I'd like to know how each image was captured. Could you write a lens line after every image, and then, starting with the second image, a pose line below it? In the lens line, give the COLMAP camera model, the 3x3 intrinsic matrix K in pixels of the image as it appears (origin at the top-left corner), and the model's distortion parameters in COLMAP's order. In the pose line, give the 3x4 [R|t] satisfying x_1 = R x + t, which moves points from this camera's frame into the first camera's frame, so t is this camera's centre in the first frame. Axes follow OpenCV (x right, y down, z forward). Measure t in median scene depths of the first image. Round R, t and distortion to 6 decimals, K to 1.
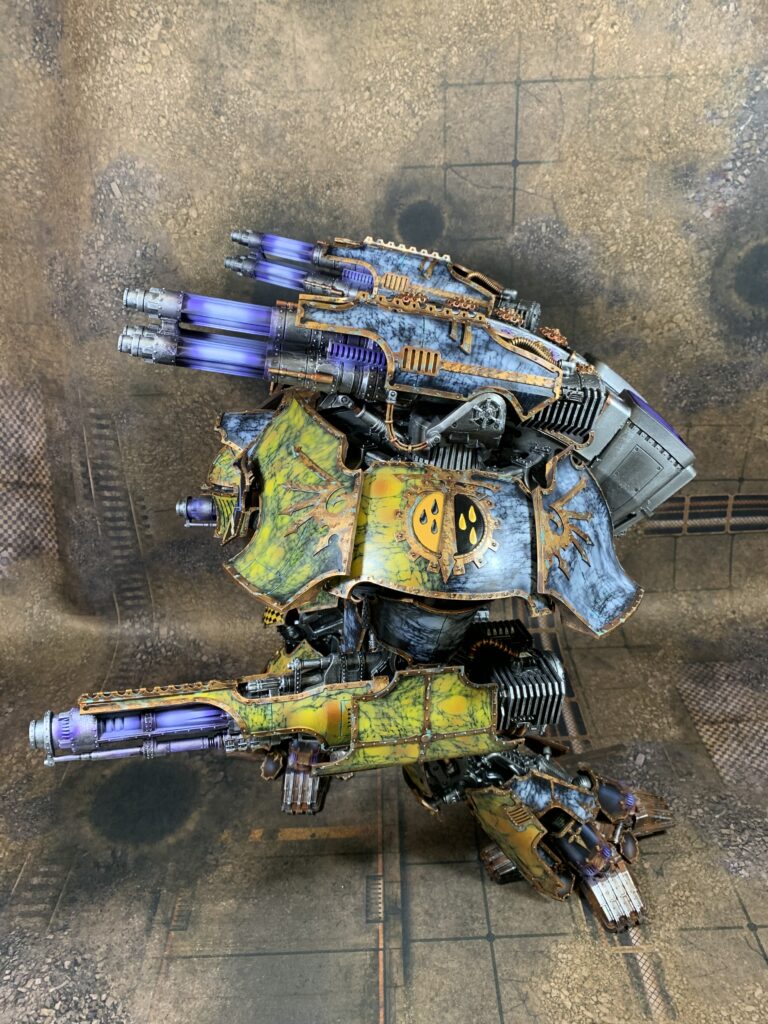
lens RADIAL K [[791.8, 0, 386.3], [0, 791.8, 504.7], [0, 0, 1]] dist [0.006383, 0.001379]
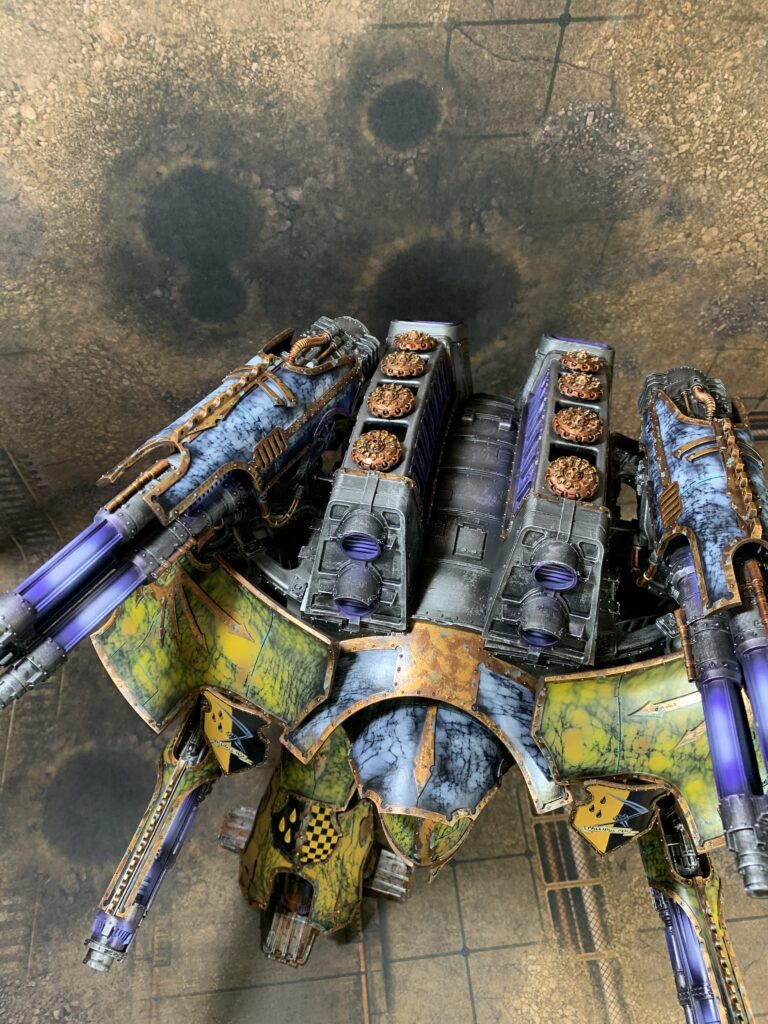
lens RADIAL K [[791.8, 0, 378.8], [0, 791.8, 504.7], [0, 0, 1]] dist [0.008253, -0.003518]
pose [[0.994039, -0.040488, 0.101225, -0.054172], [-0.013594, 0.875204, 0.483564, -0.396516], [-0.108171, -0.482057, 0.869436, 0.309875]]
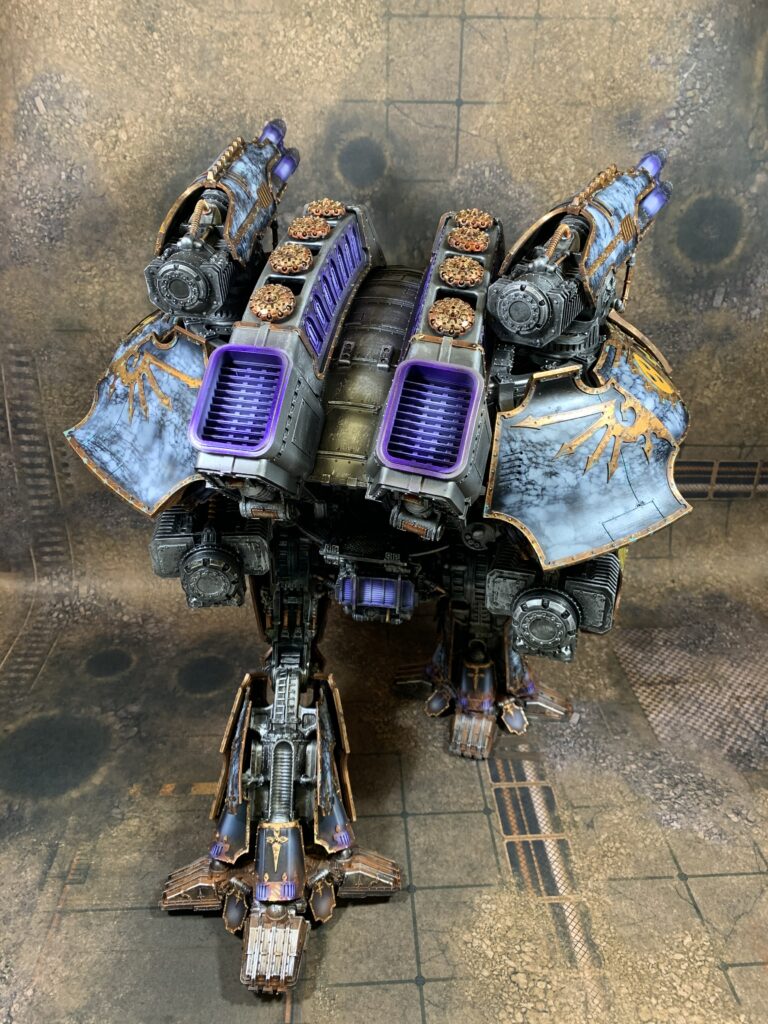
lens RADIAL K [[793.3, 0, 385.0], [0, 793.3, 505.6], [0, 0, 1]] dist [-0.004137, 0.015630]
pose [[0.998221, 0.025005, 0.054119, 0.030639], [-0.023548, 0.999347, -0.027388, 0.095374], [-0.054768, 0.026065, 0.998159, 0.040273]]
